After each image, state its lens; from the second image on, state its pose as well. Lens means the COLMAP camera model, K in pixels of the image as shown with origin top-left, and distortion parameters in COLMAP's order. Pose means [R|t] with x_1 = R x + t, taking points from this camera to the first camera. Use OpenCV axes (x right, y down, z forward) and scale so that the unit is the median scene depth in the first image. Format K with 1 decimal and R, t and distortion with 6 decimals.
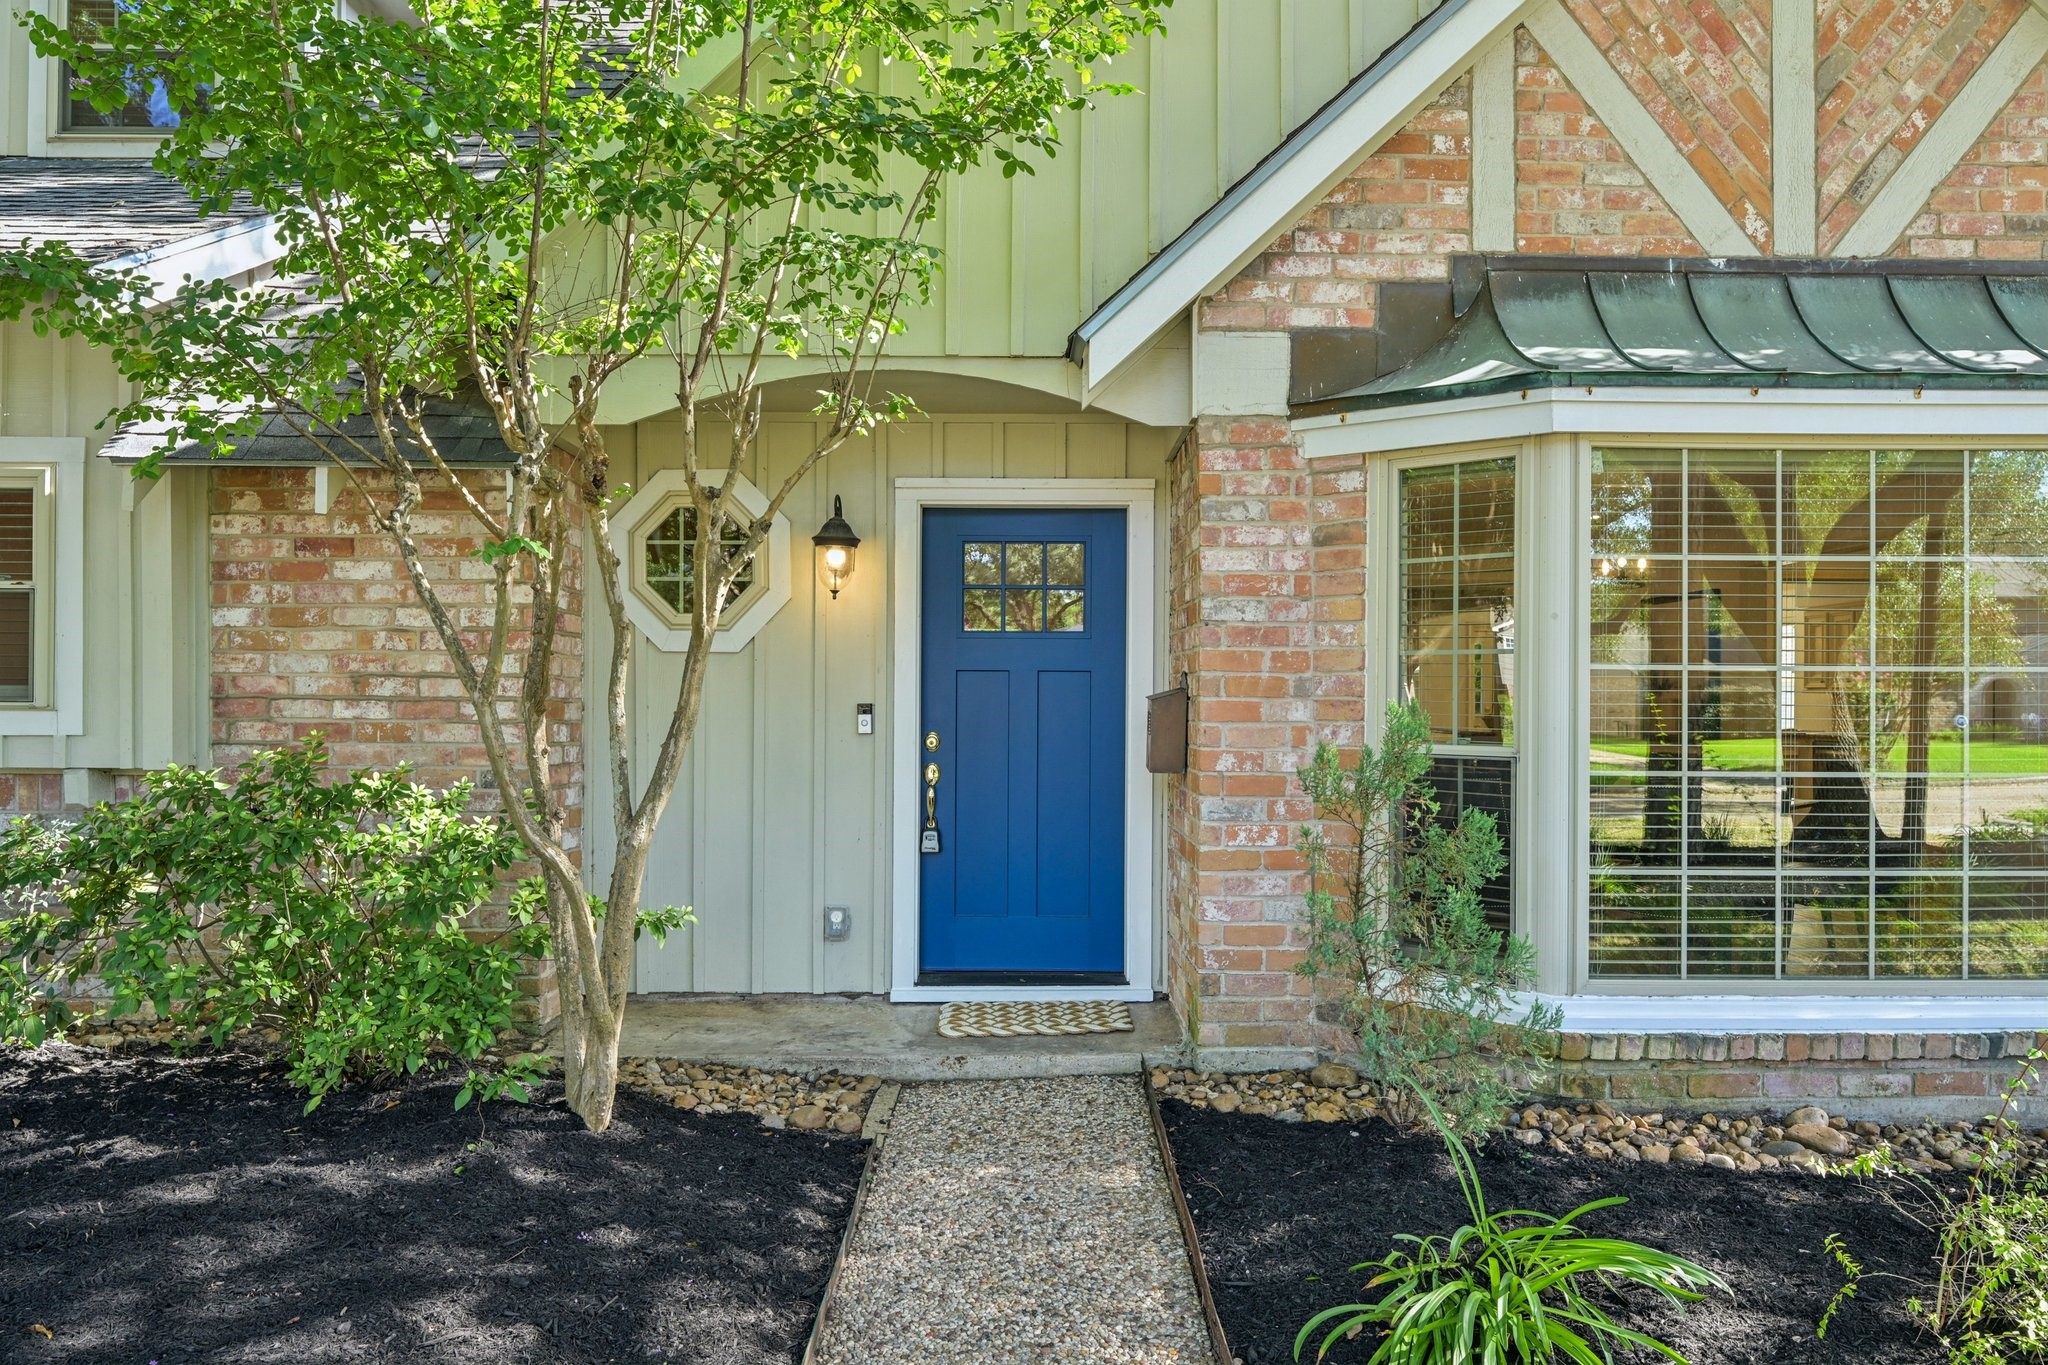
lens RADIAL K [[1380.5, 0, 1024.0], [0, 1380.5, 682.5], [0, 0, 1]] dist [-0.001051, 0.000872]
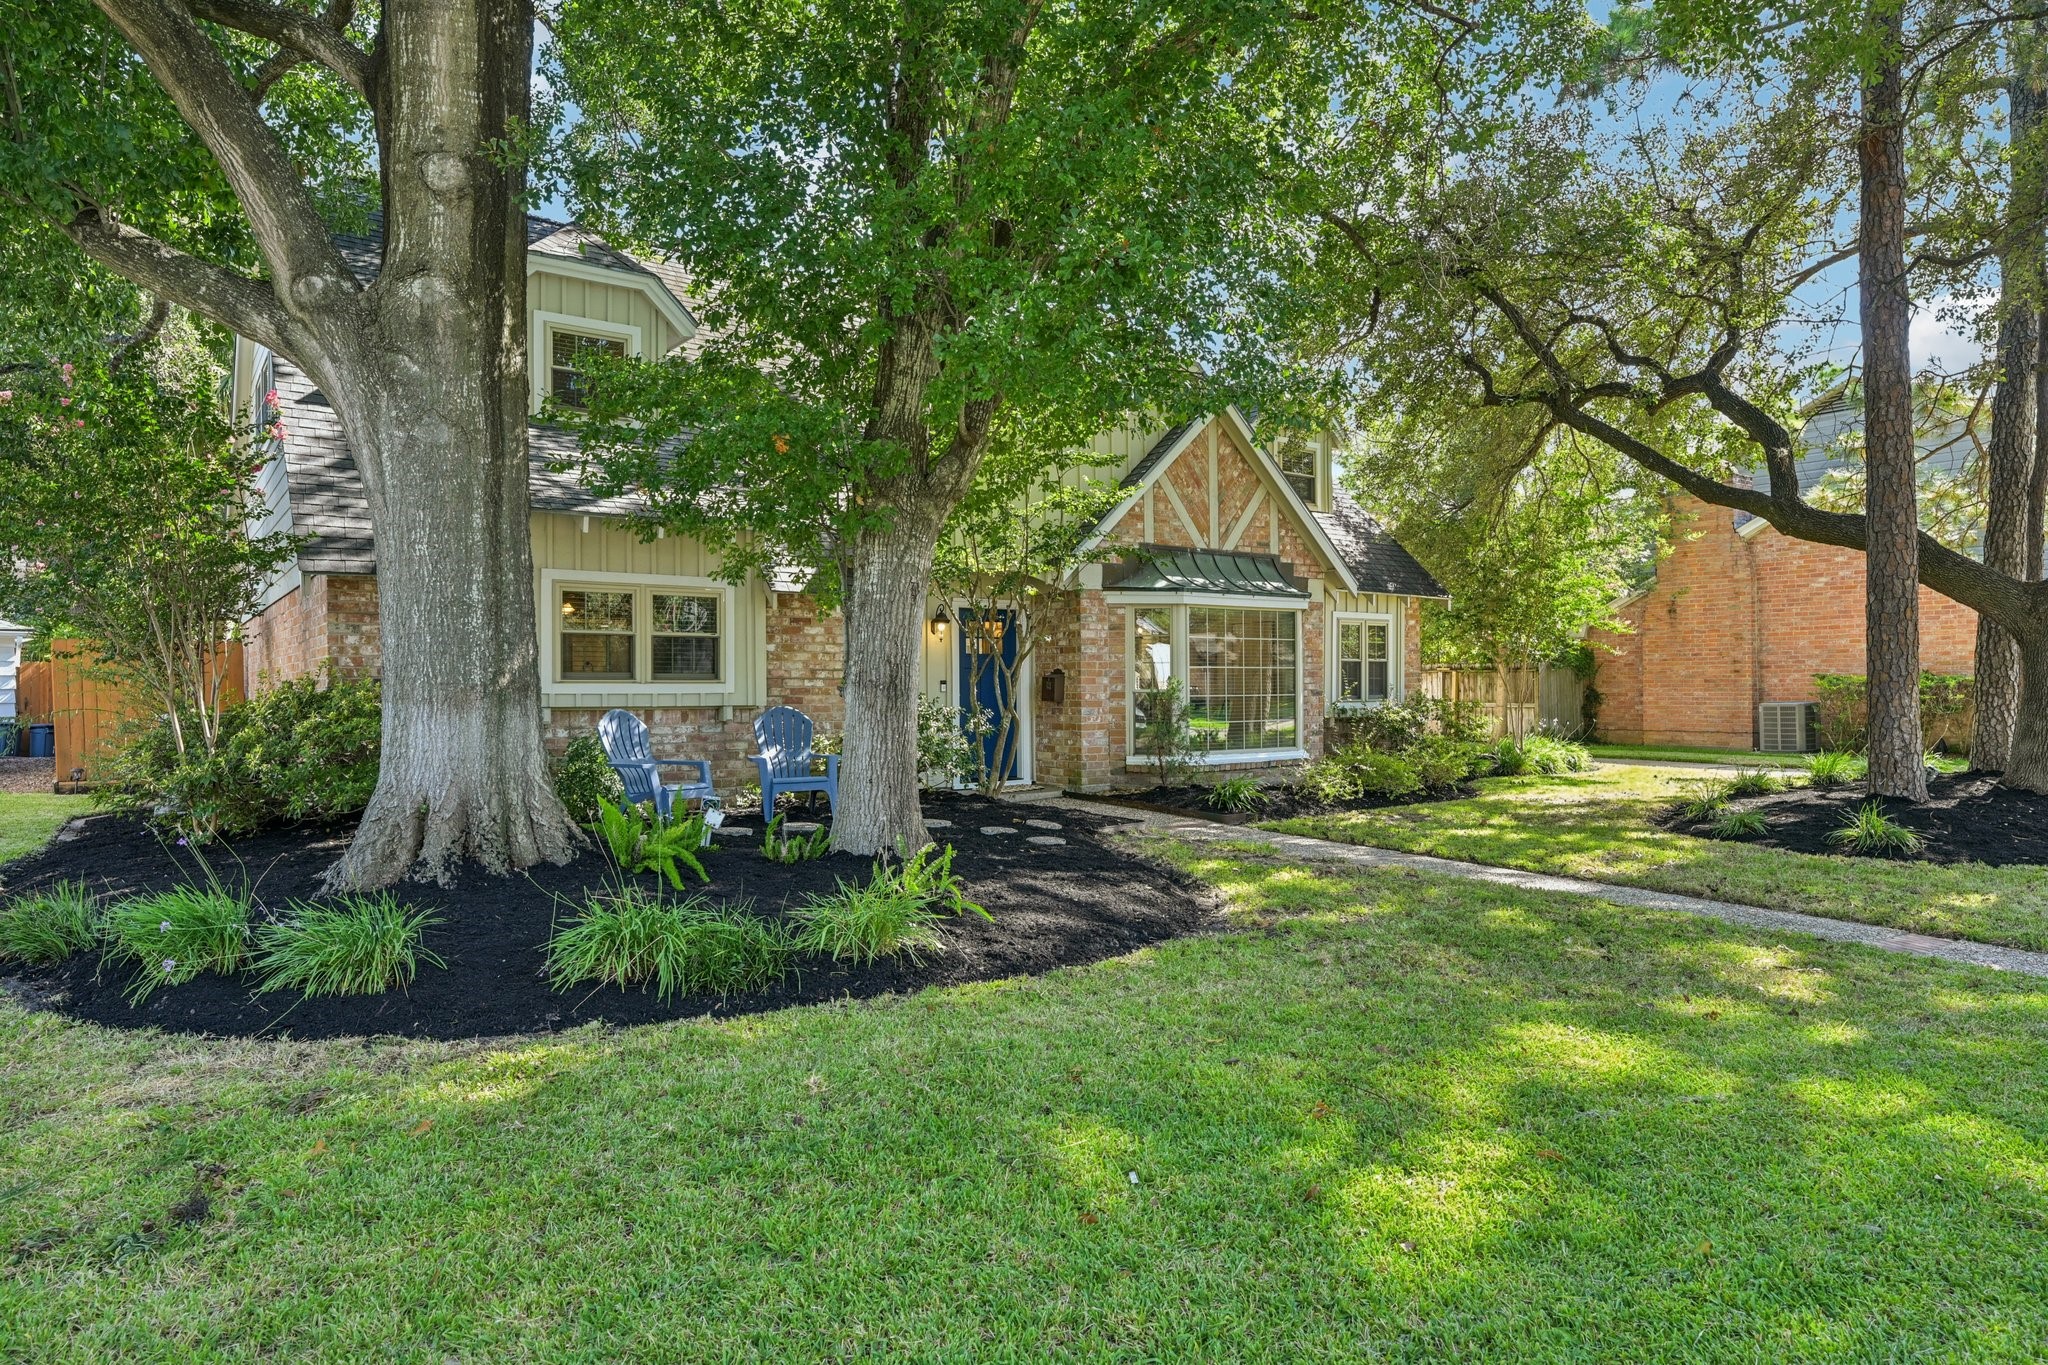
lens RADIAL K [[1239.8, 0, 1024.0], [0, 1239.8, 682.5], [0, 0, 1]] dist [0.000121, -0.000010]
pose [[0.815514, -0.006520, 0.578700, -1.642390], [0.005977, 0.999978, 0.002844, 0.015713], [-0.578706, 0.001140, 0.815536, -1.269022]]
